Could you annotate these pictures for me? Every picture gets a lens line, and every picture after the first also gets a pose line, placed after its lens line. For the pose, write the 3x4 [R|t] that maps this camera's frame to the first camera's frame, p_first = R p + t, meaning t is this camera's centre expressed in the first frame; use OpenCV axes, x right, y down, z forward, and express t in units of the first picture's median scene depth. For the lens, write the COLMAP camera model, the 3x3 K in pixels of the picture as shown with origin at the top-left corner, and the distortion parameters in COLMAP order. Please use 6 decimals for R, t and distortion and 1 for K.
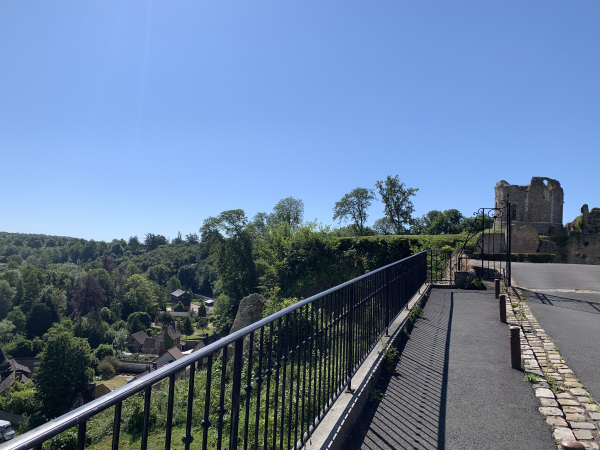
lens RADIAL K [[458.4, 0, 299.5], [0, 458.4, 224.5], [0, 0, 1]] dist [-0.010062, 0.002029]
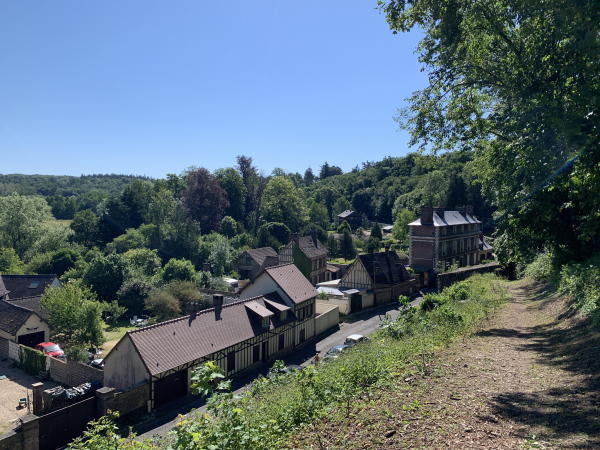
lens RADIAL K [[458.4, 0, 299.7], [0, 458.4, 225.9], [0, 0, 1]] dist [-0.010062, 0.002029]
pose [[0.922626, -0.008386, -0.385604, -0.033425], [0.054830, 0.992462, 0.109605, 0.064156], [0.381778, -0.122267, 0.916131, 0.212599]]
